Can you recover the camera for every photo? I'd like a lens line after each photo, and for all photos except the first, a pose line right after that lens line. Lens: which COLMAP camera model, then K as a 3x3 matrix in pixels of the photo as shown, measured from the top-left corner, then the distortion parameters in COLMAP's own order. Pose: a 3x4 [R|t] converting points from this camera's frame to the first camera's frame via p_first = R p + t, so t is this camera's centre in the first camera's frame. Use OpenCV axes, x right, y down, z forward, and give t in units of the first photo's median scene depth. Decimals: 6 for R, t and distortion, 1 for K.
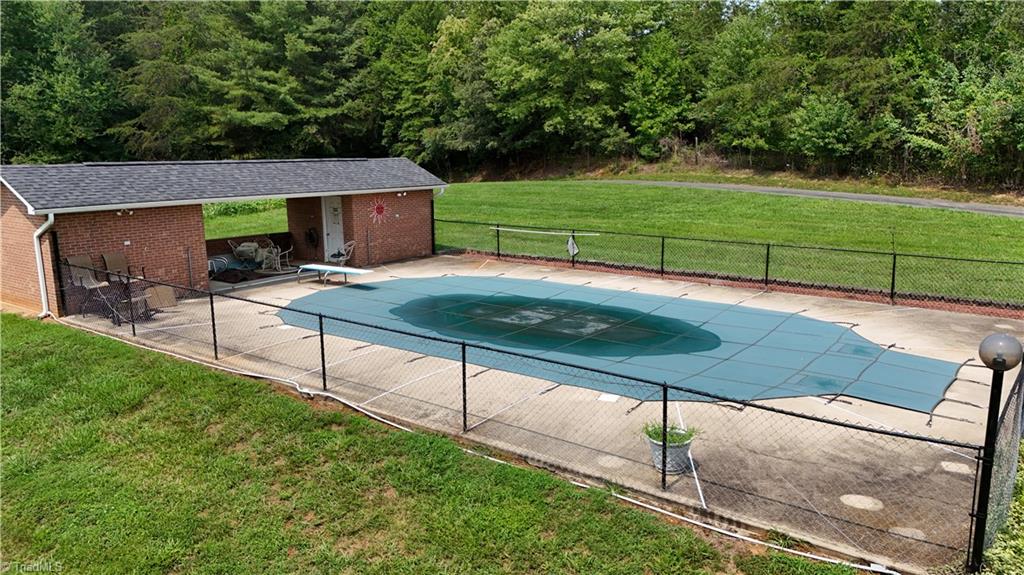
lens RADIAL K [[758.4, 0, 509.4], [0, 758.4, 289.4], [0, 0, 1]] dist [0.088435, -0.110499]
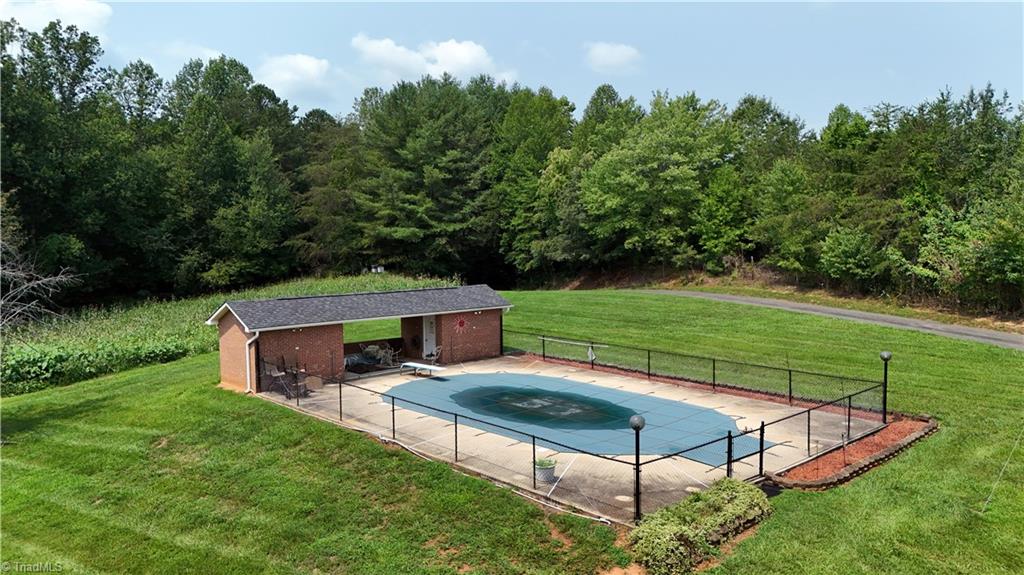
lens RADIAL K [[758.4, 0, 509.4], [0, 758.4, 289.4], [0, 0, 1]] dist [0.088435, -0.110499]
pose [[0.983274, 0.012120, -0.181730, 0.117921], [-0.032592, 0.993387, -0.110090, -0.010358], [0.179194, 0.114172, 0.977166, -0.255014]]
